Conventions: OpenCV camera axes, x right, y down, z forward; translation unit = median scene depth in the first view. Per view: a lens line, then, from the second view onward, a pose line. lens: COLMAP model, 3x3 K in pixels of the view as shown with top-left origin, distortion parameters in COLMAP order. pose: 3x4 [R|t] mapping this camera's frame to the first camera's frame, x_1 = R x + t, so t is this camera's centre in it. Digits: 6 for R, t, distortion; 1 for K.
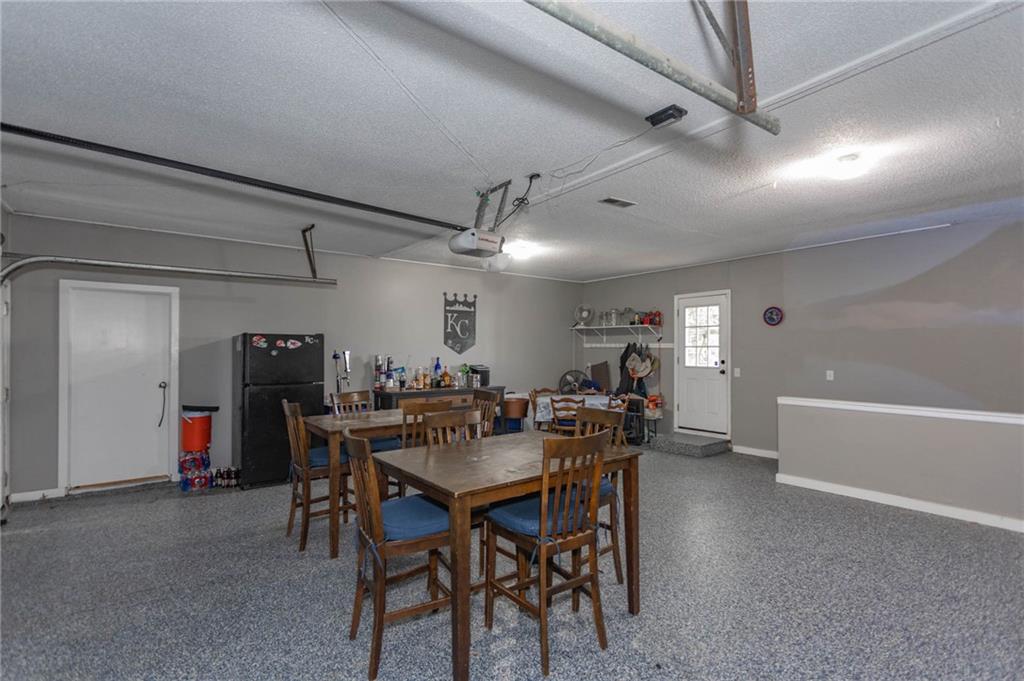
lens RADIAL K [[487.4, 0, 521.2], [0, 487.4, 350.3], [0, 0, 1]] dist [0.003264, 0.000567]
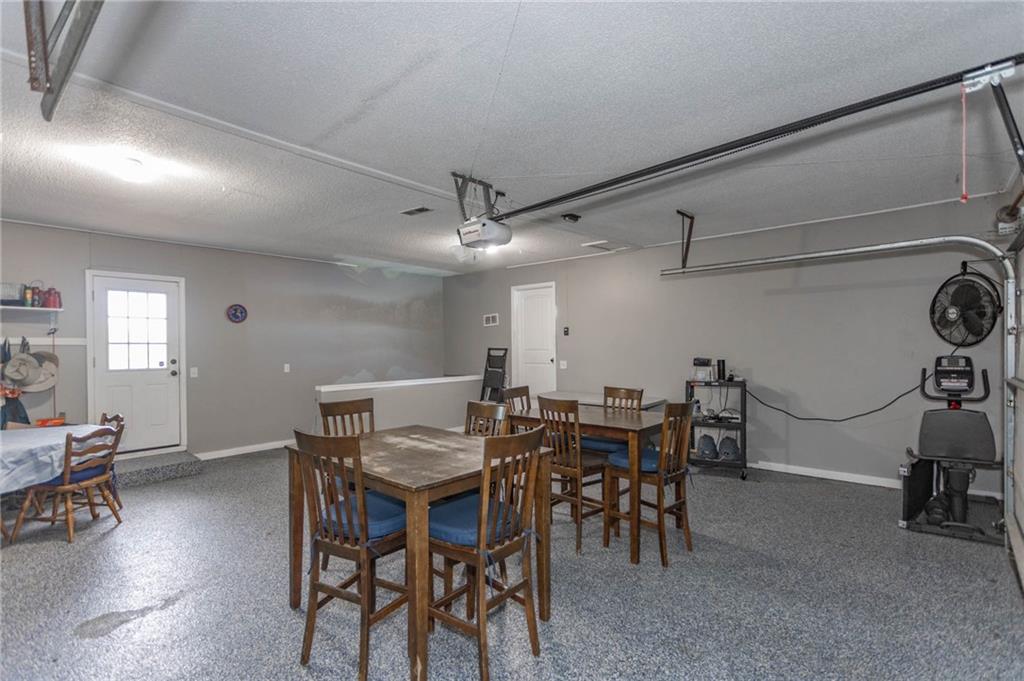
lens RADIAL K [[487.4, 0, 521.2], [0, 487.4, 350.3], [0, 0, 1]] dist [0.003264, 0.000567]
pose [[-0.211934, -0.006194, 0.977264, -0.546187], [0.008127, 0.999934, 0.008100, 0.002485], [-0.977250, 0.009658, -0.211870, 0.588324]]
